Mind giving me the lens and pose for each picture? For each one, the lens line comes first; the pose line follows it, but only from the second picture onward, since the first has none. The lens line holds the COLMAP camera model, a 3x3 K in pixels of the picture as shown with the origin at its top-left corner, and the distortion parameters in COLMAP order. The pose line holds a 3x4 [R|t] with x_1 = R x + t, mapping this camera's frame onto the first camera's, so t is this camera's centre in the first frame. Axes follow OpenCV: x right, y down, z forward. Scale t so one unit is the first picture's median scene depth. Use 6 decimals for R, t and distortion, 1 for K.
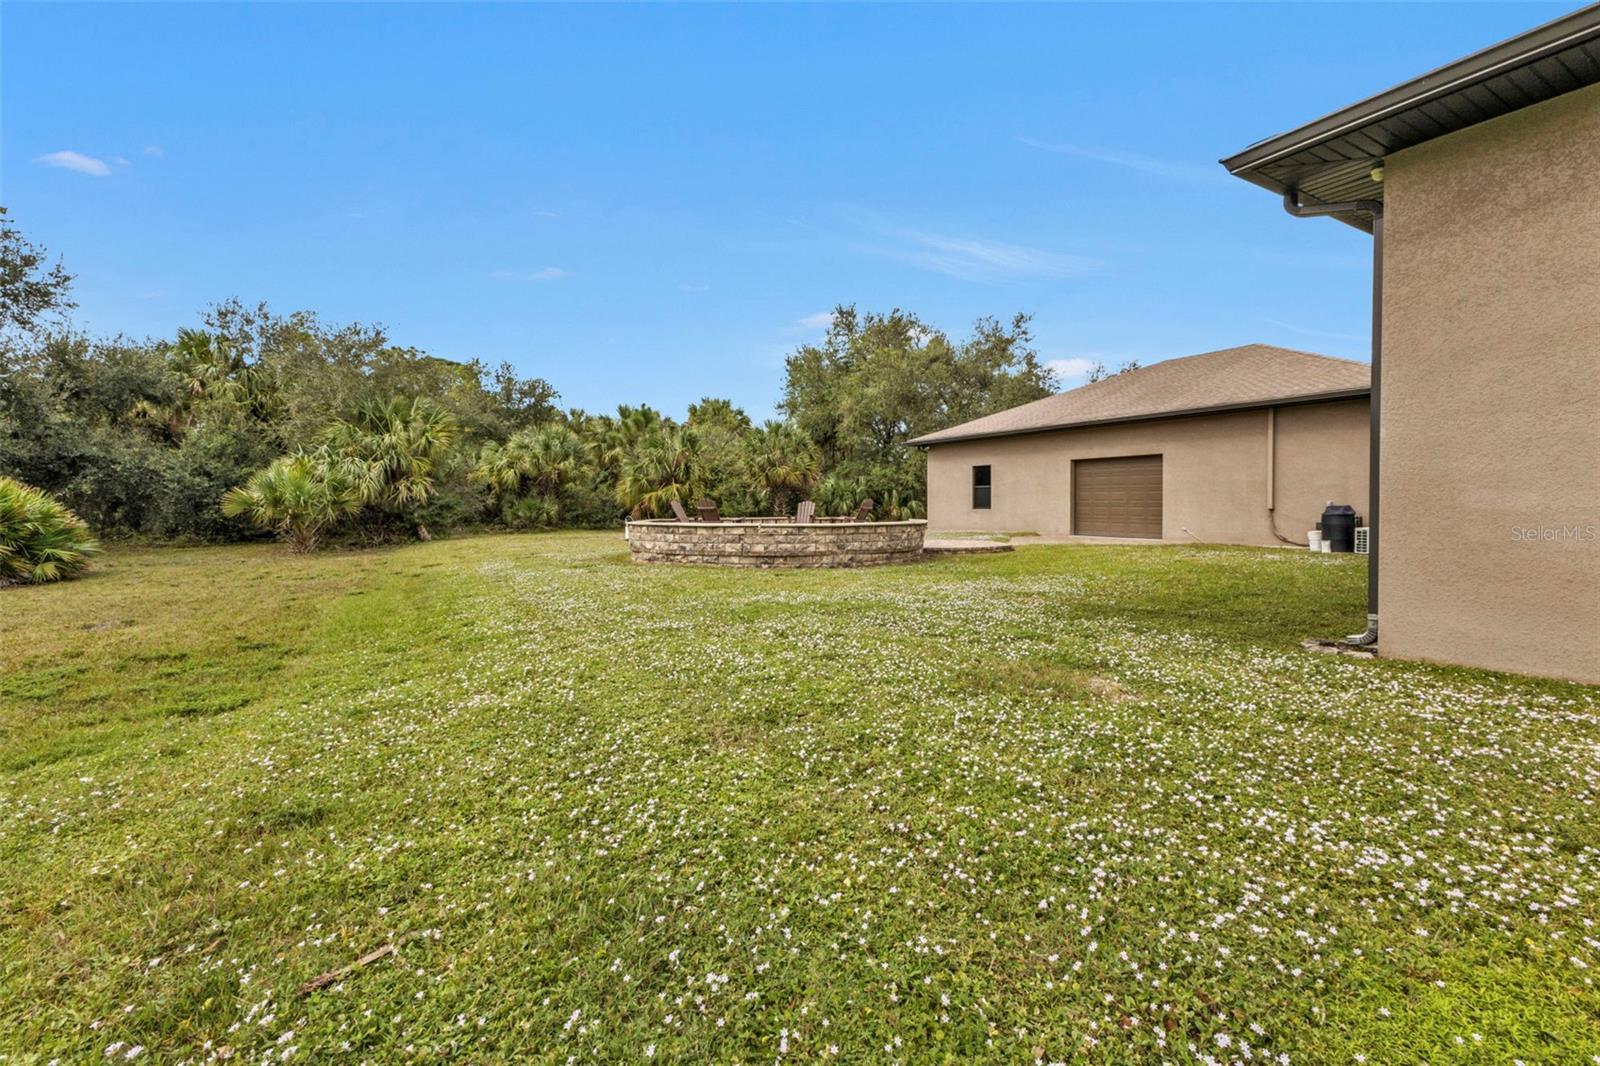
lens RADIAL K [[705.1, 0, 799.0], [0, 705.1, 512.1], [0, 0, 1]] dist [0.001626, -0.000023]
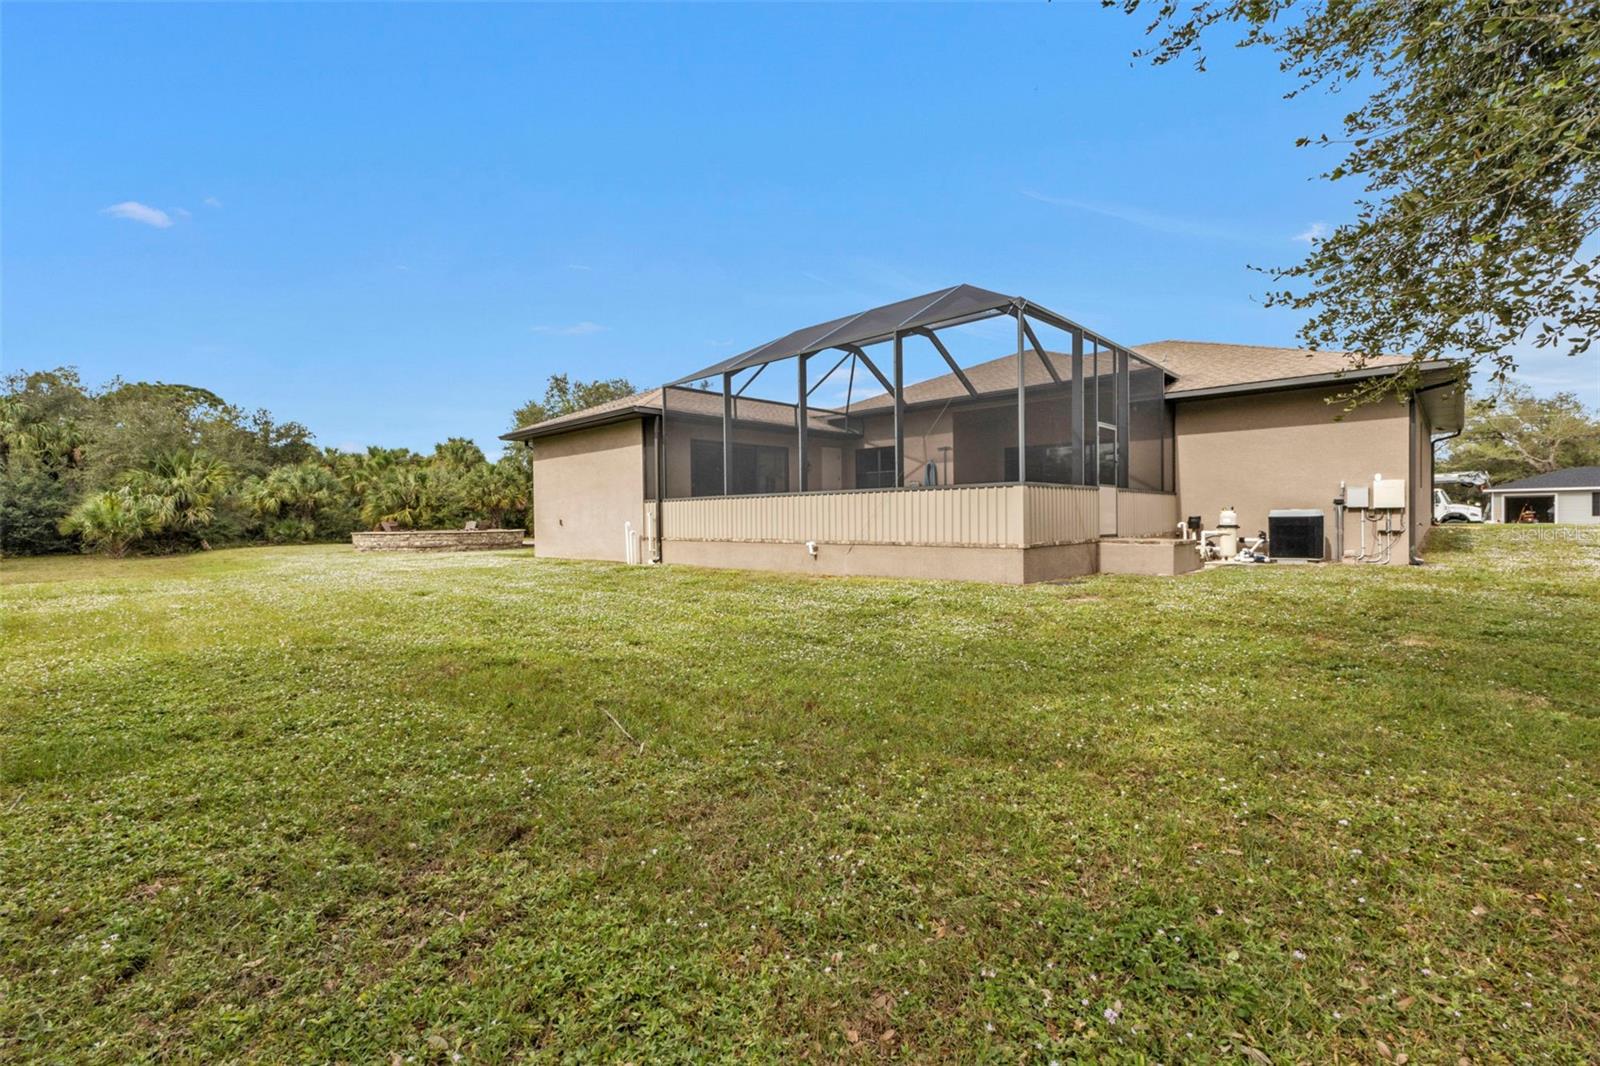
lens RADIAL K [[685.8, 0, 802.5], [0, 685.8, 529.1], [0, 0, 1]] dist [0.007484, -0.000722]
pose [[0.960448, -0.015207, 0.278045, 0.205846], [0.014304, 0.999884, 0.005276, 0.005510], [-0.278093, -0.001090, 0.960554, -0.568903]]
